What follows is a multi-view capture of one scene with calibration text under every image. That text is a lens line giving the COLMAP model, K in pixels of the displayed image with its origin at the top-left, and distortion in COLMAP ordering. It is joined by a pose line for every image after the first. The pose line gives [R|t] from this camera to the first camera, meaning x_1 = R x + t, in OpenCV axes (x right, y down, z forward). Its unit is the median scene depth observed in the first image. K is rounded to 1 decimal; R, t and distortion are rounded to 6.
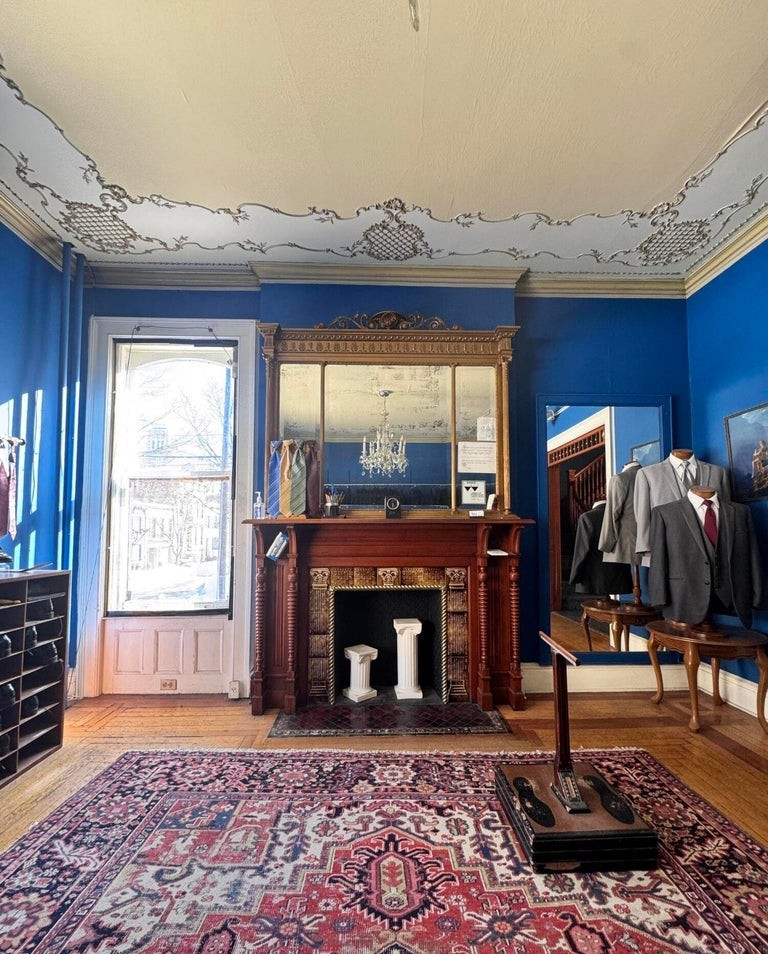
lens RADIAL K [[405.9, 0, 385.7], [0, 405.9, 512.0], [0, 0, 1]] dist [-0.002113, 0.000042]
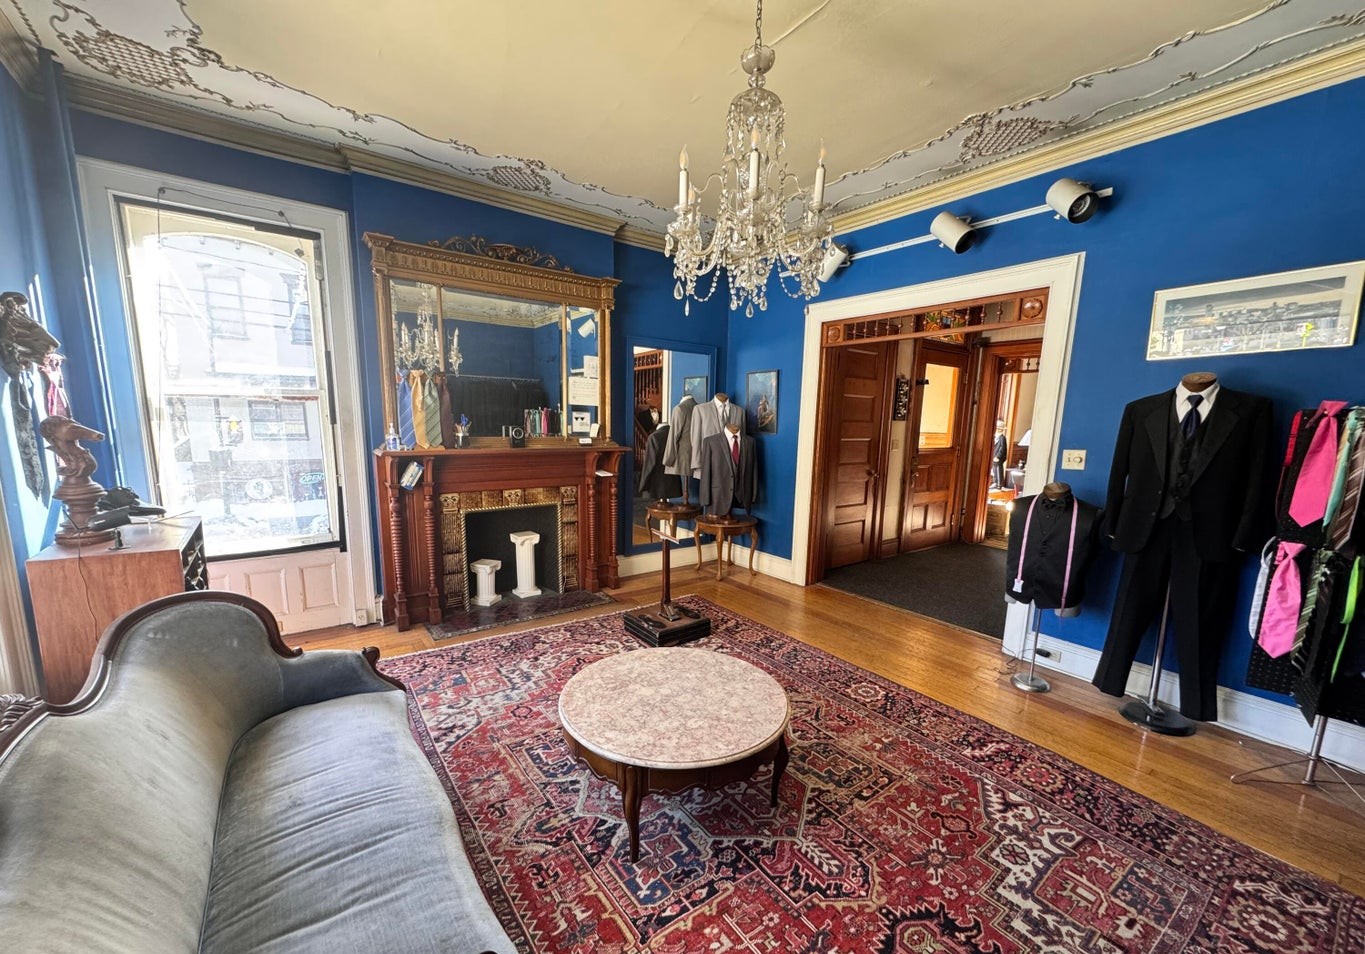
lens RADIAL K [[542.8, 0, 681.2], [0, 542.8, 510.8], [0, 0, 1]] dist [0.000661, 0.000040]
pose [[0.817987, -0.079243, 0.569752, -0.489088], [-0.050292, 0.976822, 0.208062, -0.146577], [-0.573034, -0.198846, 0.795043, -0.493555]]
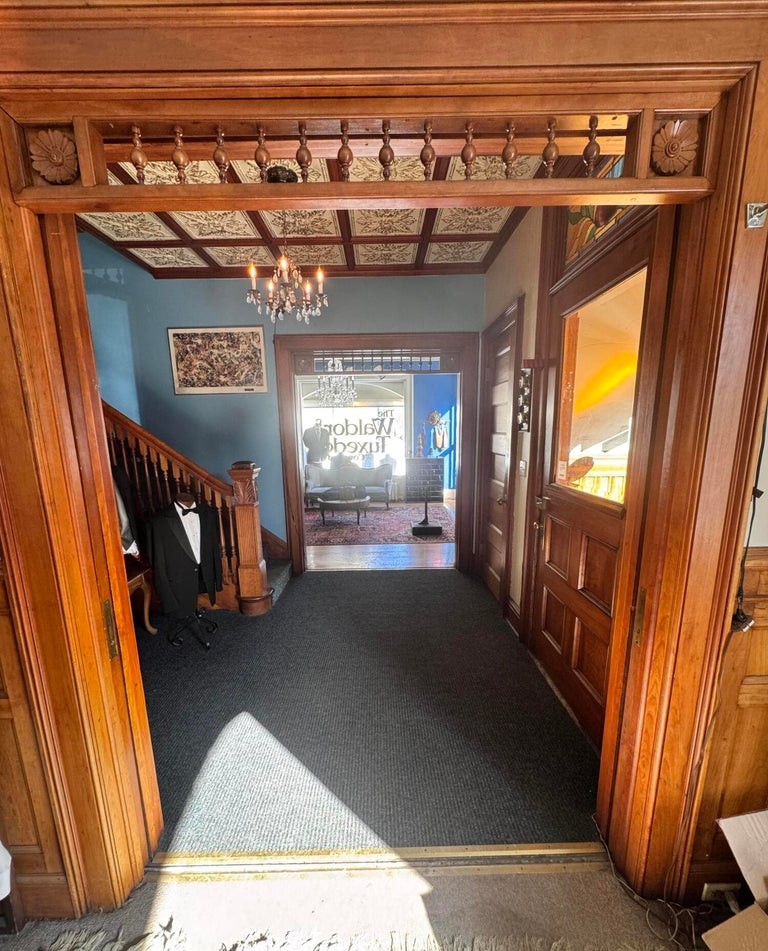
lens RADIAL K [[388.2, 0, 387.4], [0, 388.2, 502.1], [0, 0, 1]] dist [0.001207, 0.000066]
pose [[-0.019726, 0.186463, -0.982264, 2.442710], [0.064706, 0.980634, 0.184854, -0.131015], [0.997709, -0.059911, -0.031410, 0.462107]]
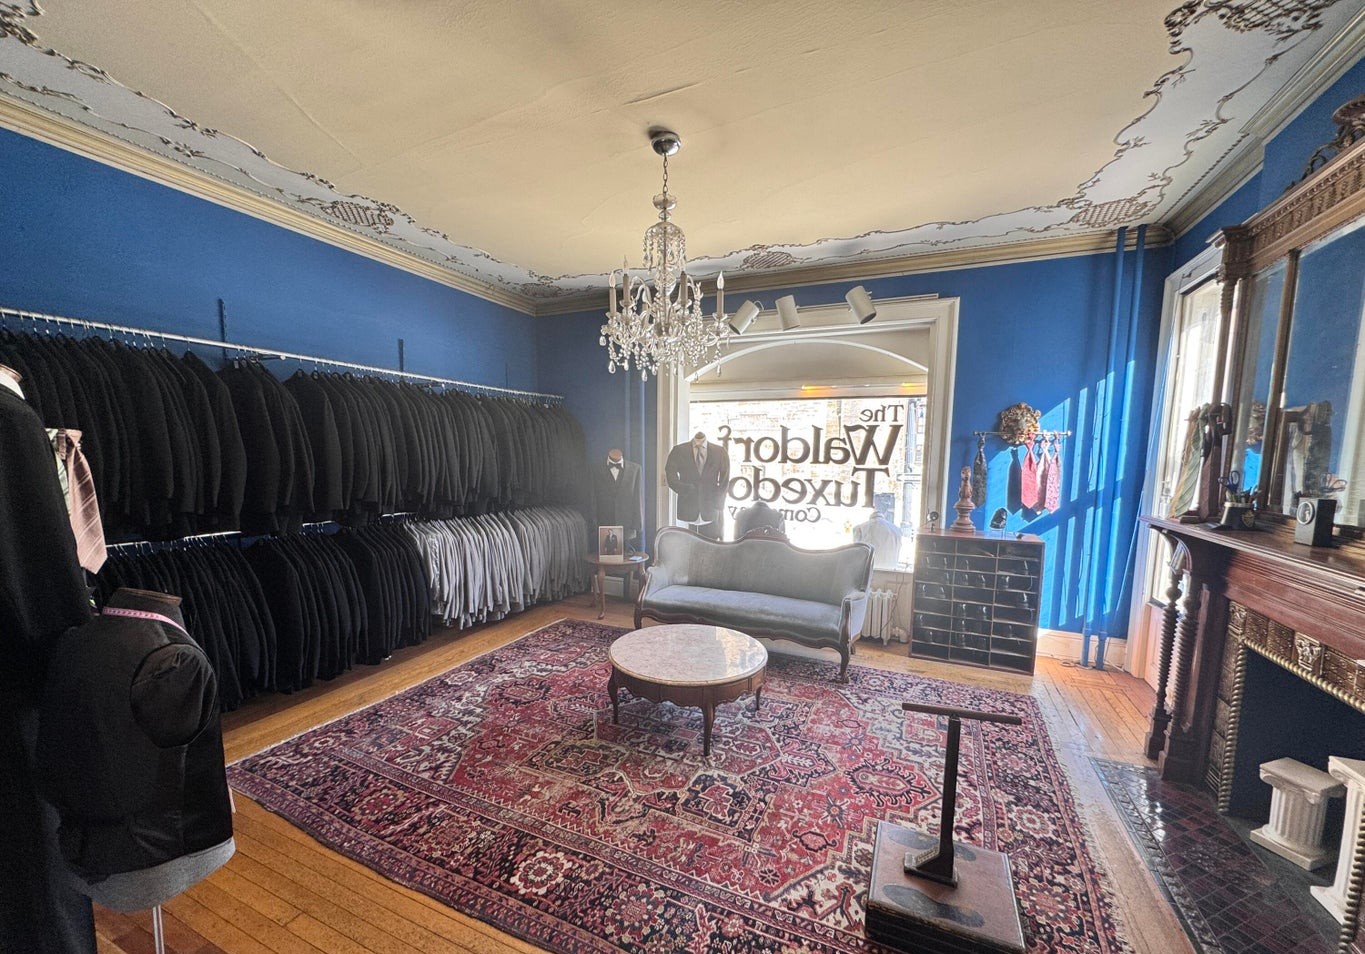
lens RADIAL K [[542.8, 0, 681.2], [0, 542.8, 510.8], [0, 0, 1]] dist [0.000661, 0.000040]
pose [[-0.431815, 0.090625, -0.897398, 0.977211], [0.030517, 0.995838, 0.085882, -0.105935], [0.901446, 0.009699, -0.432783, 0.597027]]
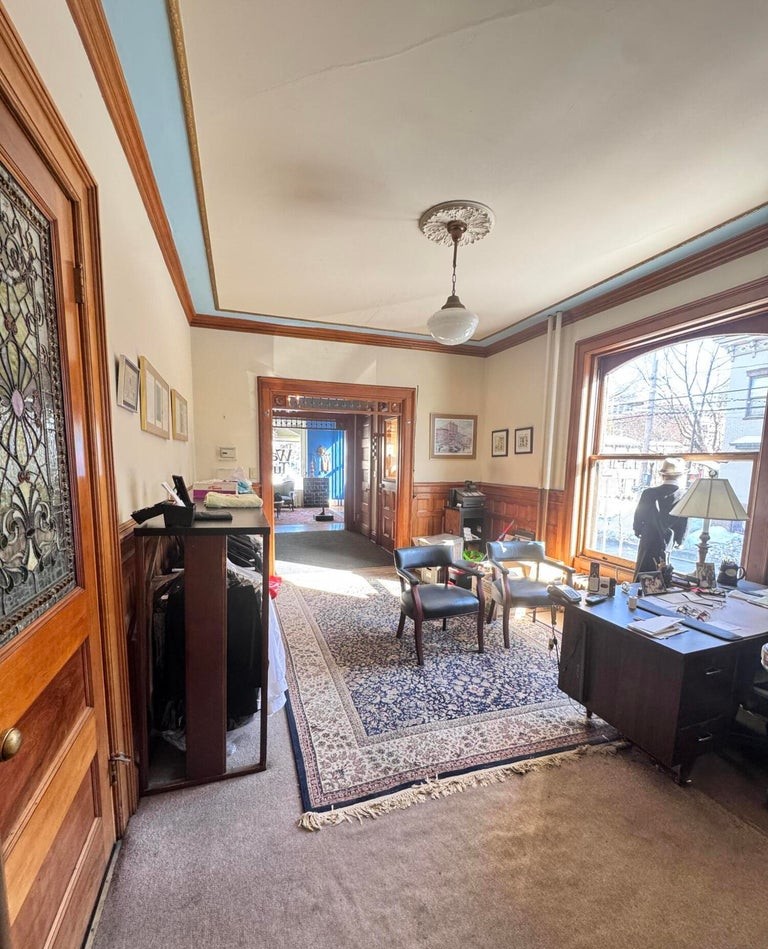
lens RADIAL K [[415.4, 0, 385.9], [0, 415.4, 475.4], [0, 0, 1]] dist [0.000030, -0.000088]
pose [[0.308357, 0.042935, -0.950301, 4.329419], [0.034825, 0.997802, 0.056382, -0.153559], [0.950633, -0.050480, 0.306184, -0.059268]]
